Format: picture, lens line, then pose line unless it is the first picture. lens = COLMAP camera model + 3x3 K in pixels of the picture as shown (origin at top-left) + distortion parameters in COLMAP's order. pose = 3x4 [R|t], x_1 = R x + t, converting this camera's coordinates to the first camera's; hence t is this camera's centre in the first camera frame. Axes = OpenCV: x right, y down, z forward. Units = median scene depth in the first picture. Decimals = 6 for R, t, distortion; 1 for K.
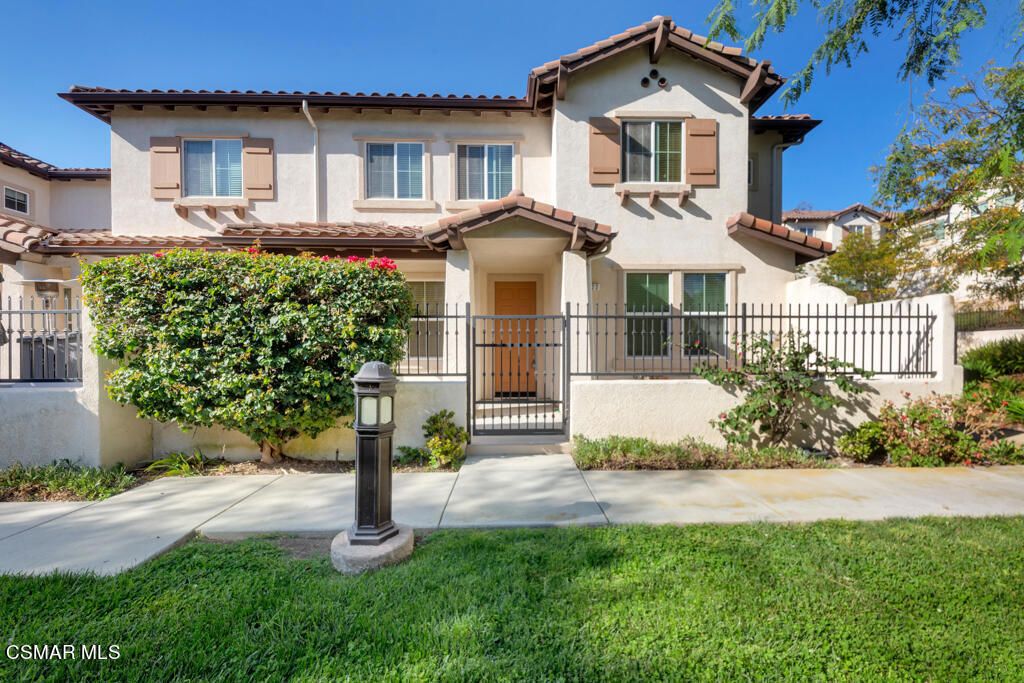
lens RADIAL K [[419.7, 0, 515.2], [0, 419.7, 346.5], [0, 0, 1]] dist [0.007558, -0.002441]
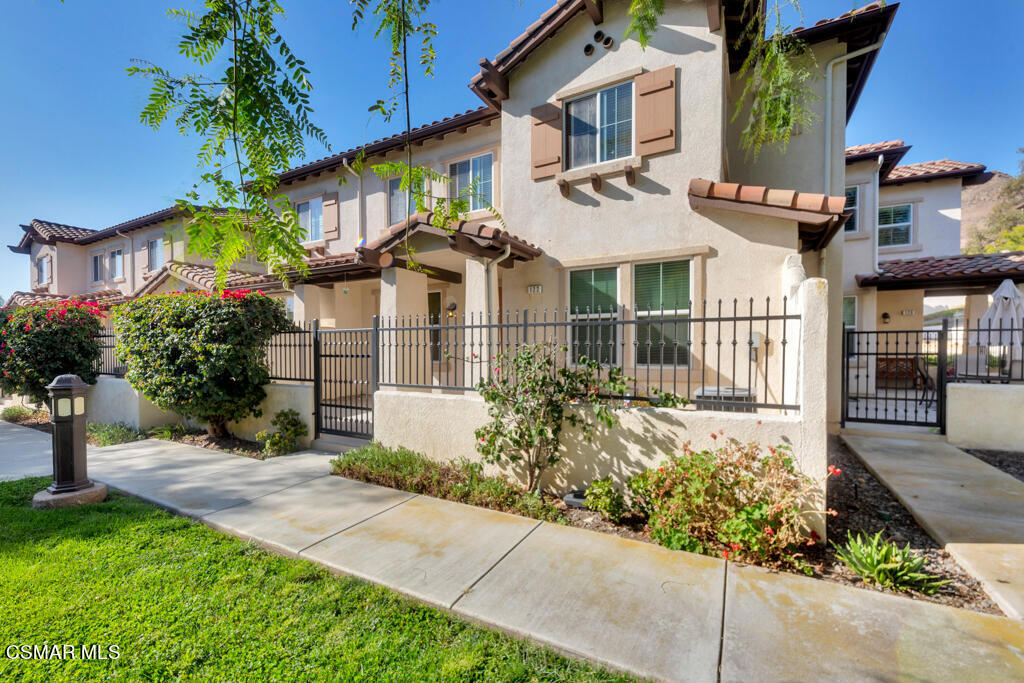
lens RADIAL K [[419.7, 0, 515.7], [0, 419.7, 346.2], [0, 0, 1]] dist [0.007558, -0.002441]
pose [[0.864650, -0.003431, -0.502364, 0.613910], [0.006418, 0.999971, 0.004216, -0.020330], [0.502334, -0.006869, 0.864646, 0.168406]]
